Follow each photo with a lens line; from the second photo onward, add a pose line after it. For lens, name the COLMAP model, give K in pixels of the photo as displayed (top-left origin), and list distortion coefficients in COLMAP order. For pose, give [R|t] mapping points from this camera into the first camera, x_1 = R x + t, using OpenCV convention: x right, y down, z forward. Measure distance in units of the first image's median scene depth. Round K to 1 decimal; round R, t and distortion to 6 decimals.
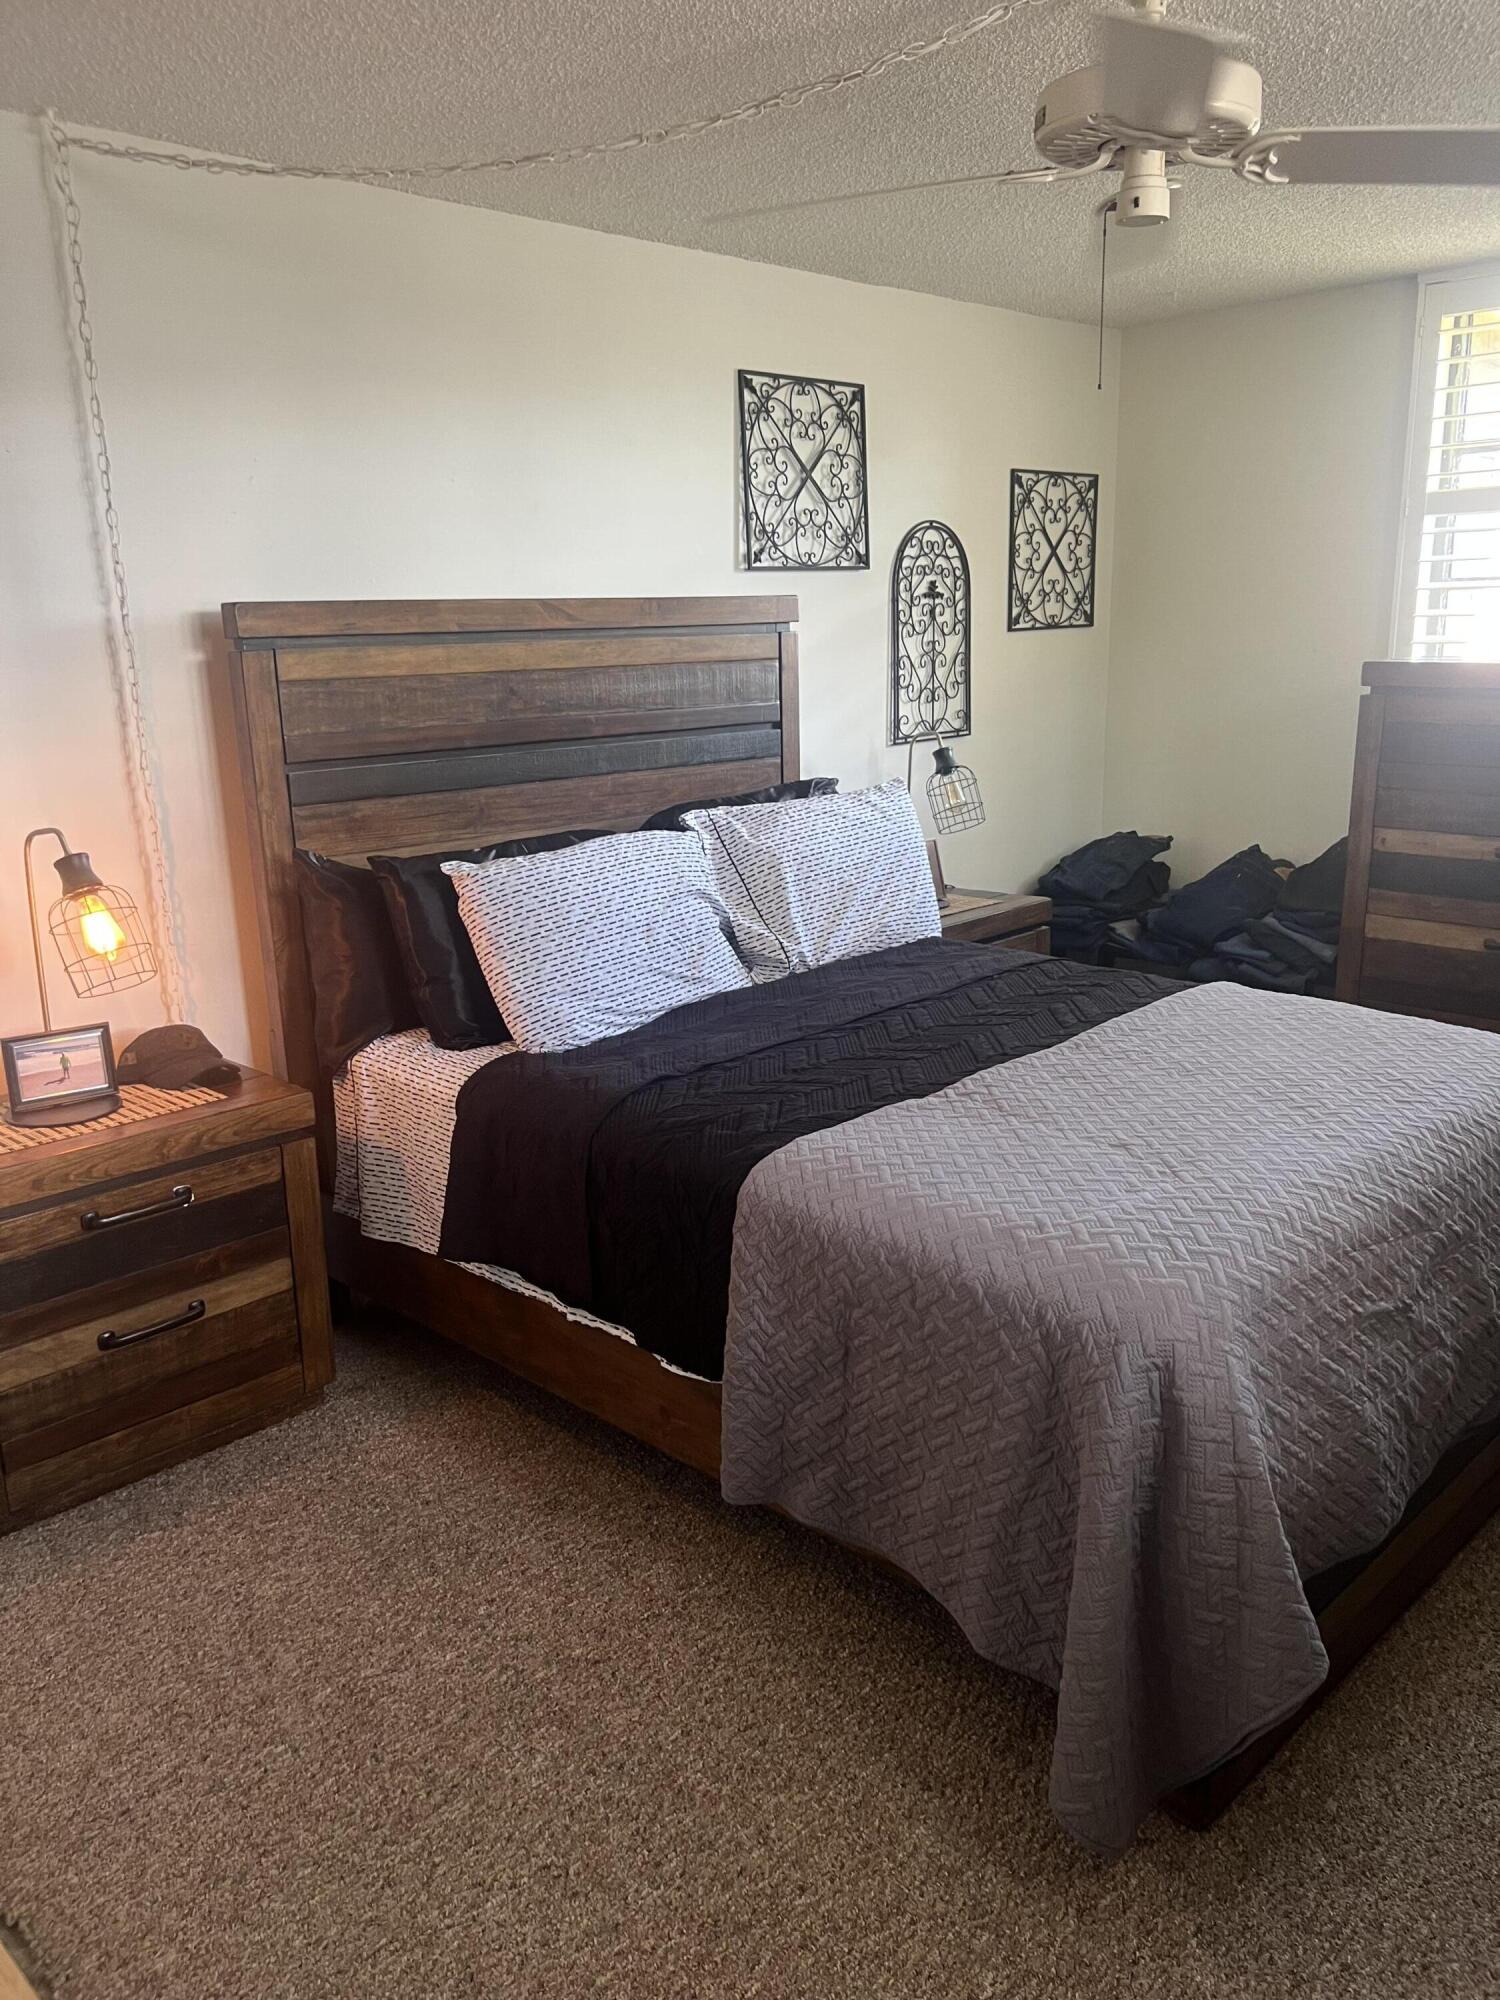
lens RADIAL K [[1517.0, 0, 750.0], [0, 1517.0, 1000.0], [0, 0, 1]] dist [0.084385, -0.092579]
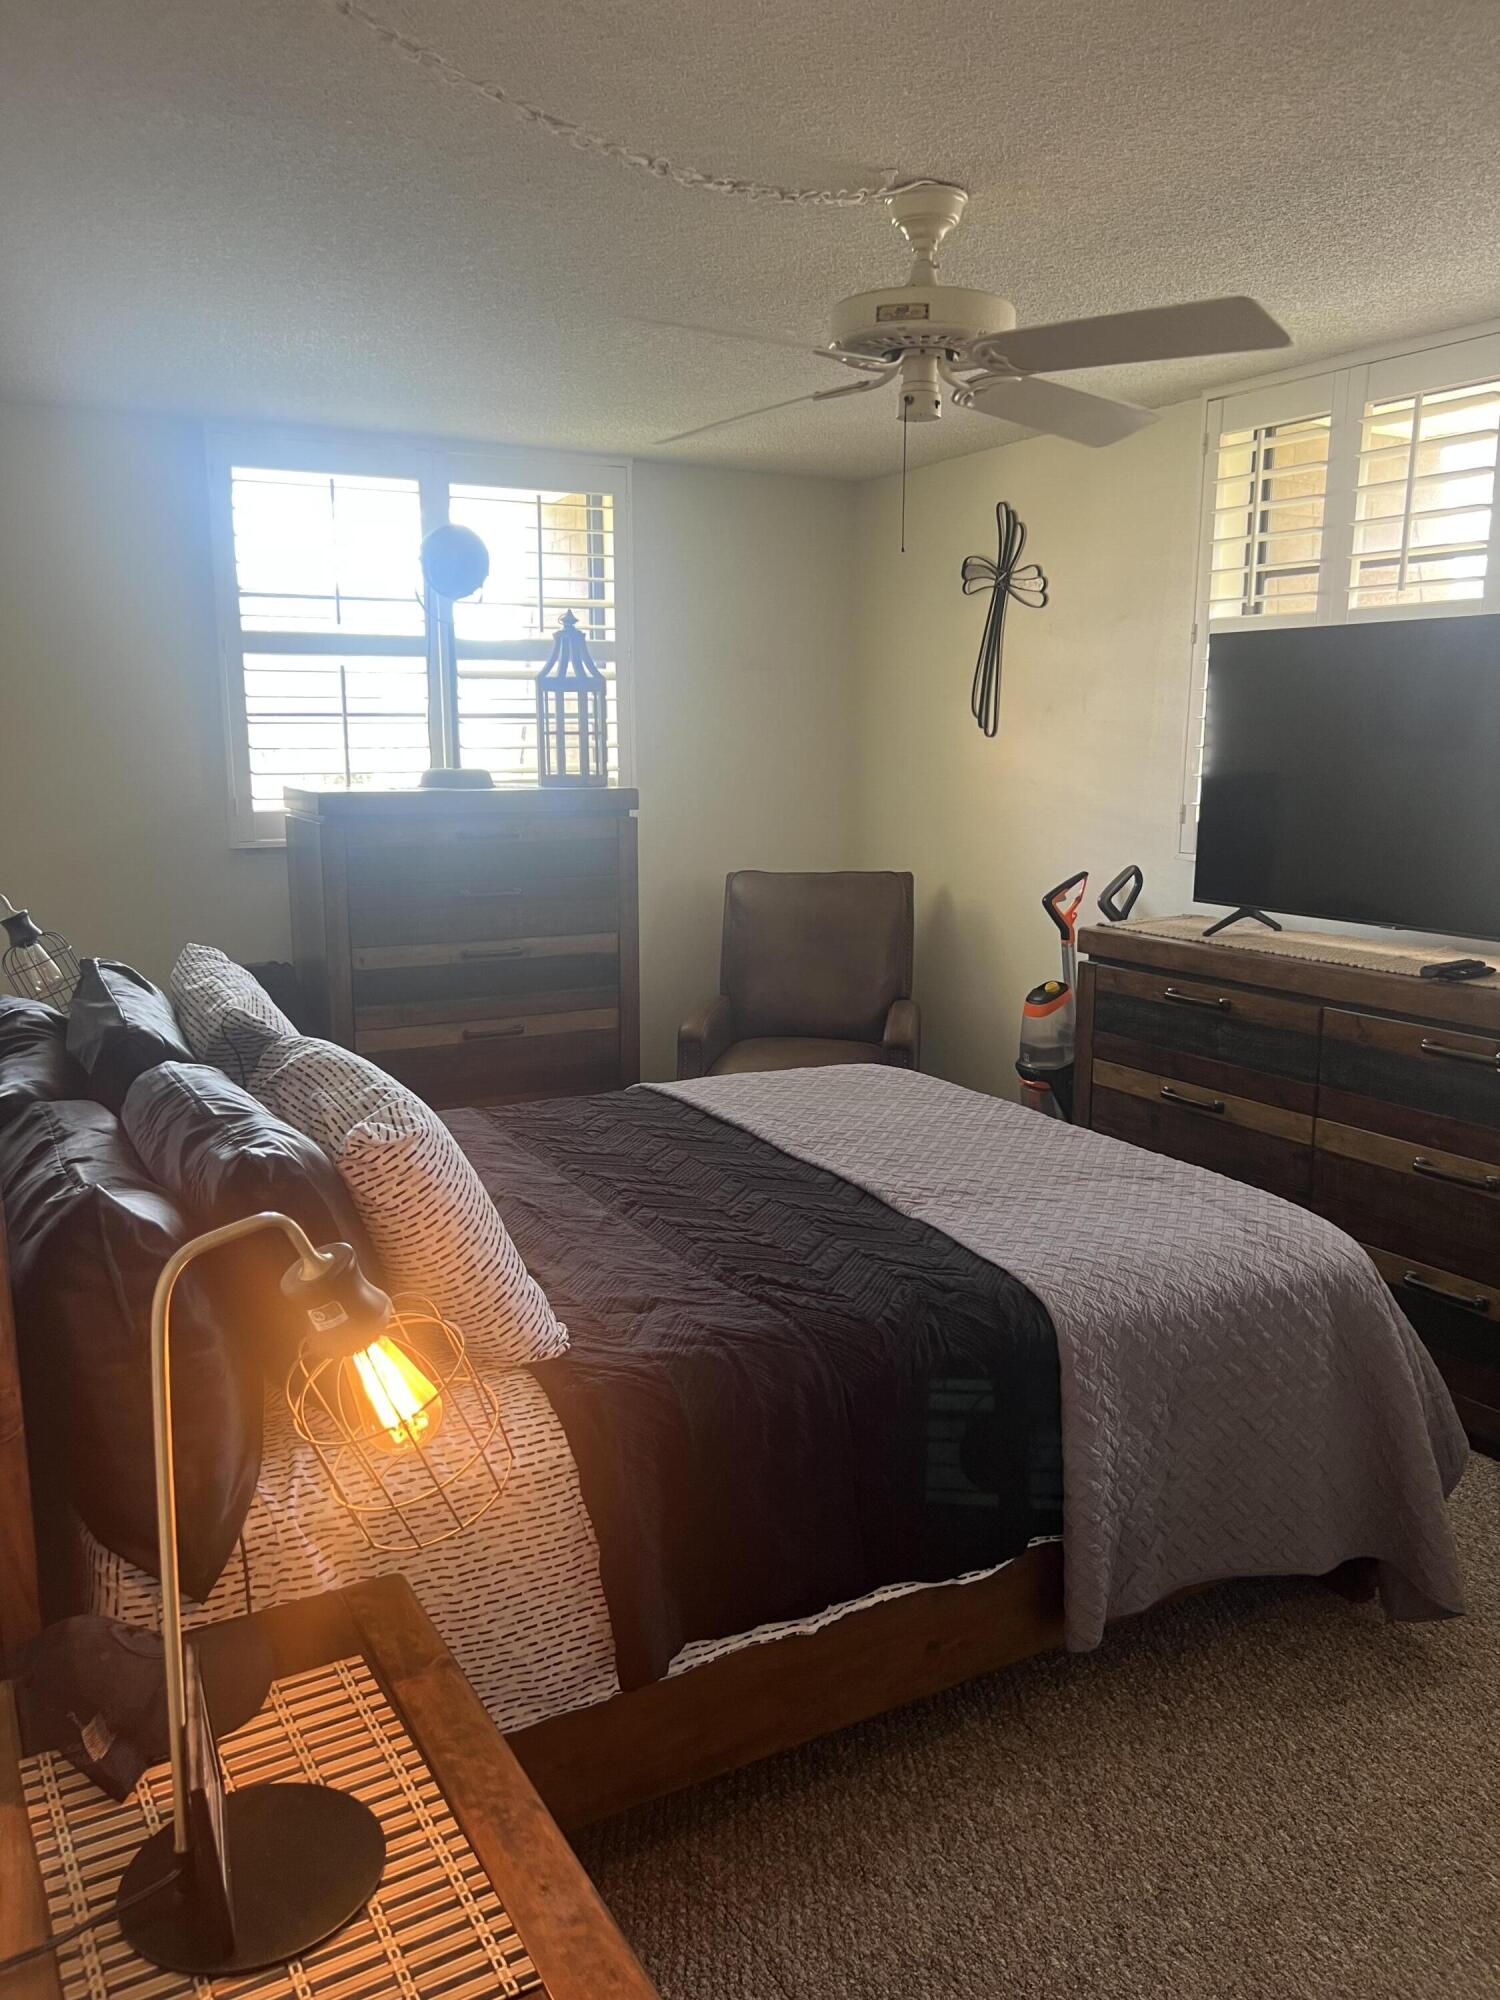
lens RADIAL K [[1517.0, 0, 750.0], [0, 1517.0, 1000.0], [0, 0, 1]] dist [0.084385, -0.092579]
pose [[0.279663, -0.151699, 0.948038, -0.807265], [0.228227, 0.969638, 0.087830, -0.175494], [-0.932578, 0.191805, 0.305794, 0.719010]]
